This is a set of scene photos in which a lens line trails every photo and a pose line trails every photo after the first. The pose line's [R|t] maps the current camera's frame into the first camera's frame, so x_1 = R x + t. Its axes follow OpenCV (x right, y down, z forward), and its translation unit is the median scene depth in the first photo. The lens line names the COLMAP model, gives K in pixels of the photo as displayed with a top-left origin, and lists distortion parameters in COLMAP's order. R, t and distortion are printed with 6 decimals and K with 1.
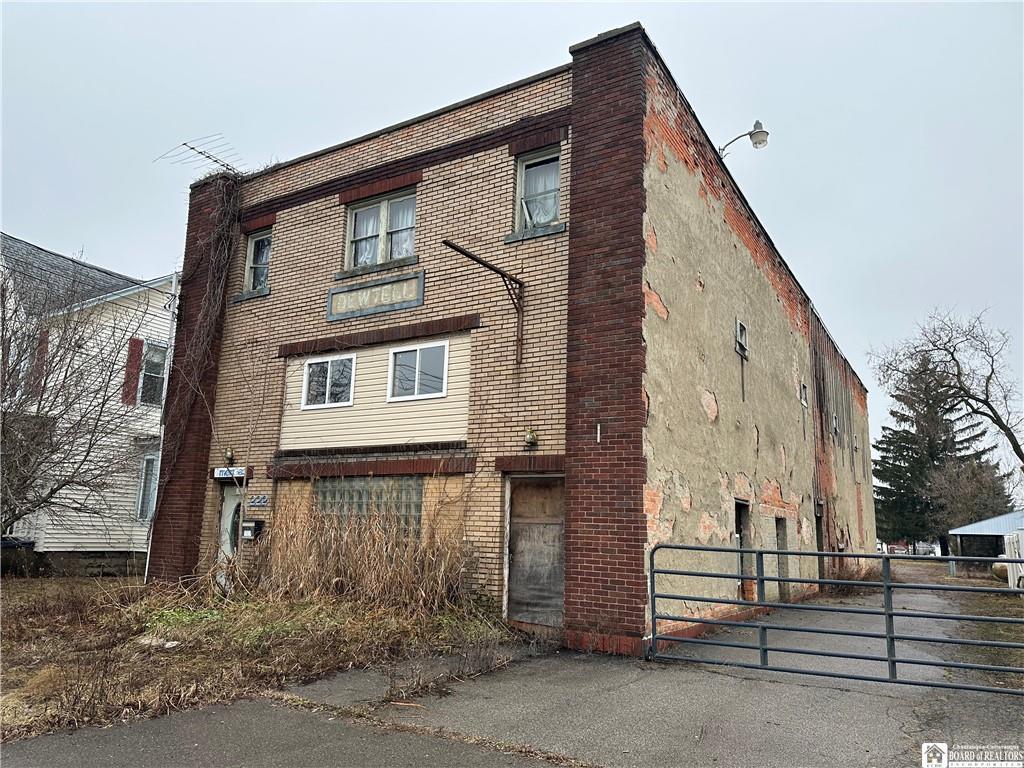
lens RADIAL K [[744.3, 0, 506.9], [0, 744.3, 381.9], [0, 0, 1]] dist [0.161842, -0.226956]
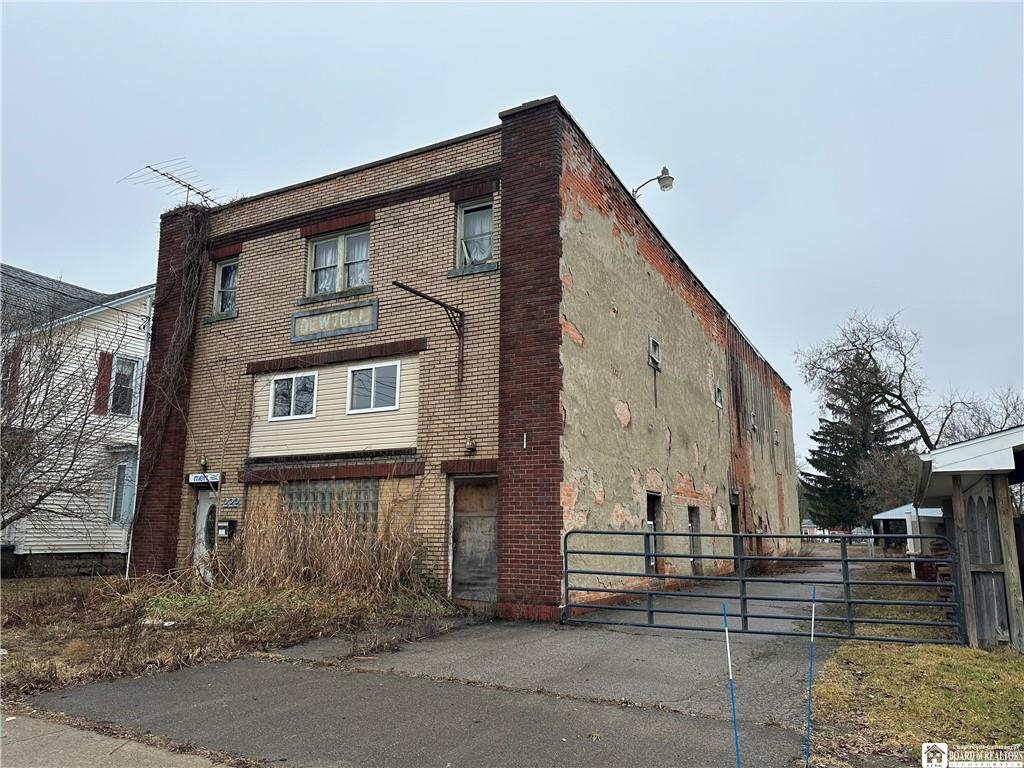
lens RADIAL K [[744.3, 0, 506.9], [0, 744.3, 381.9], [0, 0, 1]] dist [0.161842, -0.226956]
pose [[0.998385, -0.012361, 0.055453, 0.021139], [0.012006, 0.999905, 0.006721, -0.026540], [-0.055530, -0.006044, 0.998439, -0.154328]]
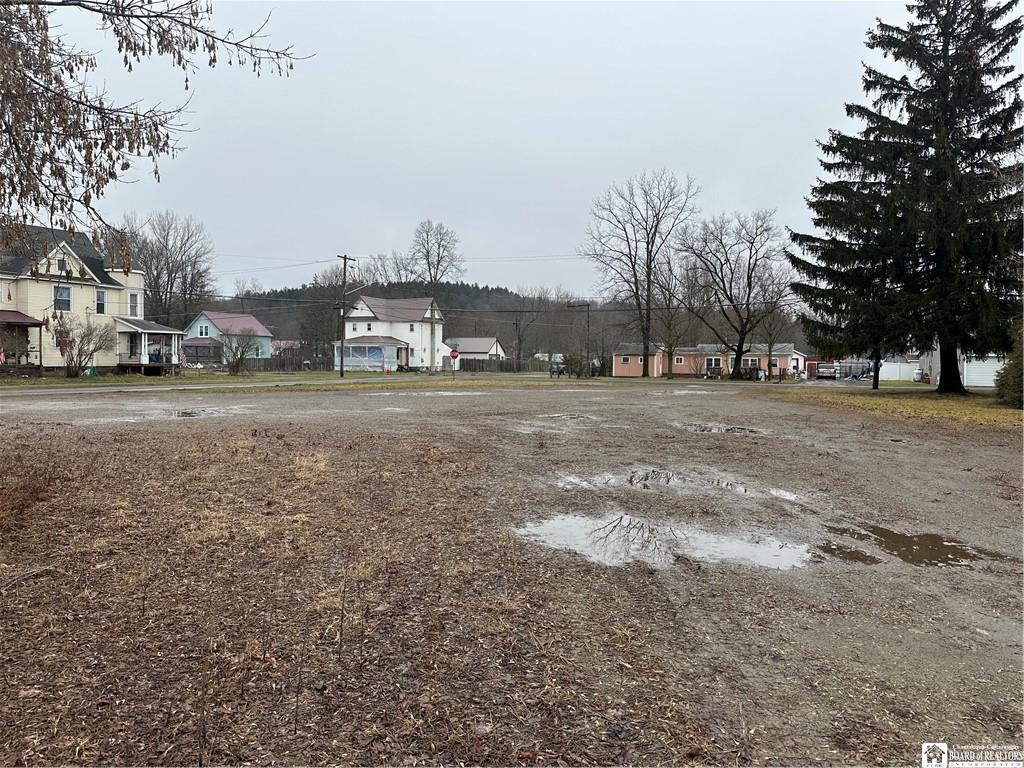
lens RADIAL K [[744.3, 0, 506.9], [0, 744.3, 381.9], [0, 0, 1]] dist [0.161842, -0.226956]
pose [[0.994799, -0.017335, 0.100367, 1.499681], [-0.006620, 0.972323, 0.233546, 0.702679], [-0.101637, -0.232996, 0.967152, 3.361500]]
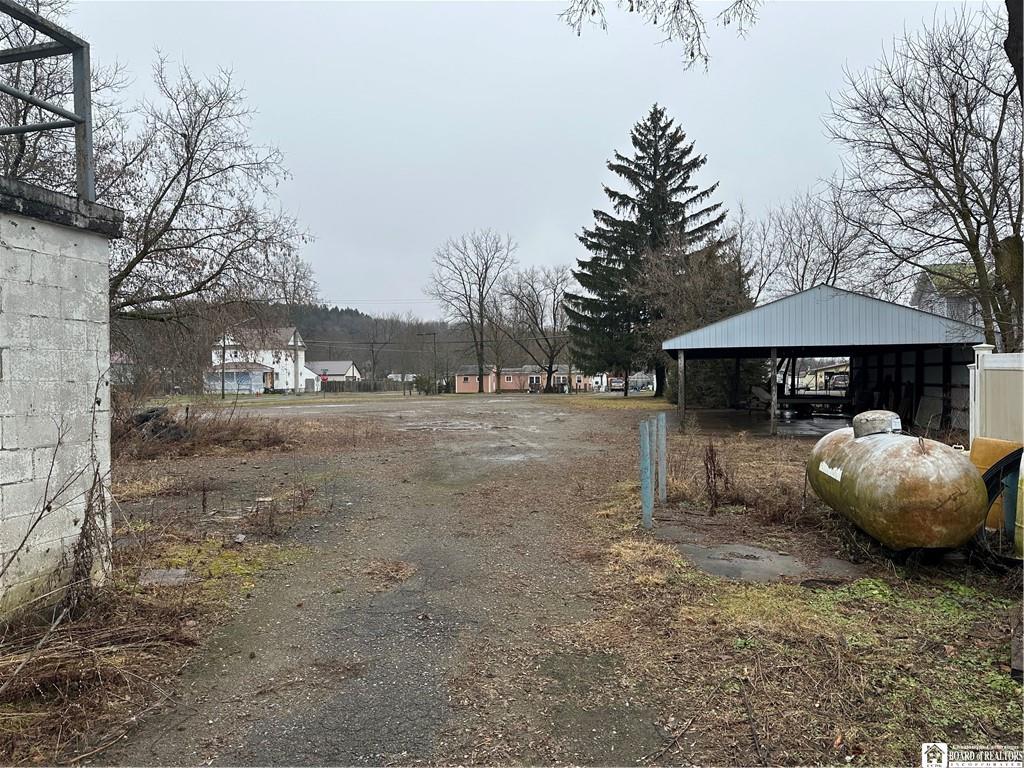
lens RADIAL K [[744.3, 0, 506.9], [0, 744.3, 381.9], [0, 0, 1]] dist [0.161842, -0.226956]
pose [[0.955454, -0.035749, 0.292968, 1.305159], [-0.026219, 0.978431, 0.204901, 0.451680], [-0.293974, -0.203455, 0.933909, 2.197718]]
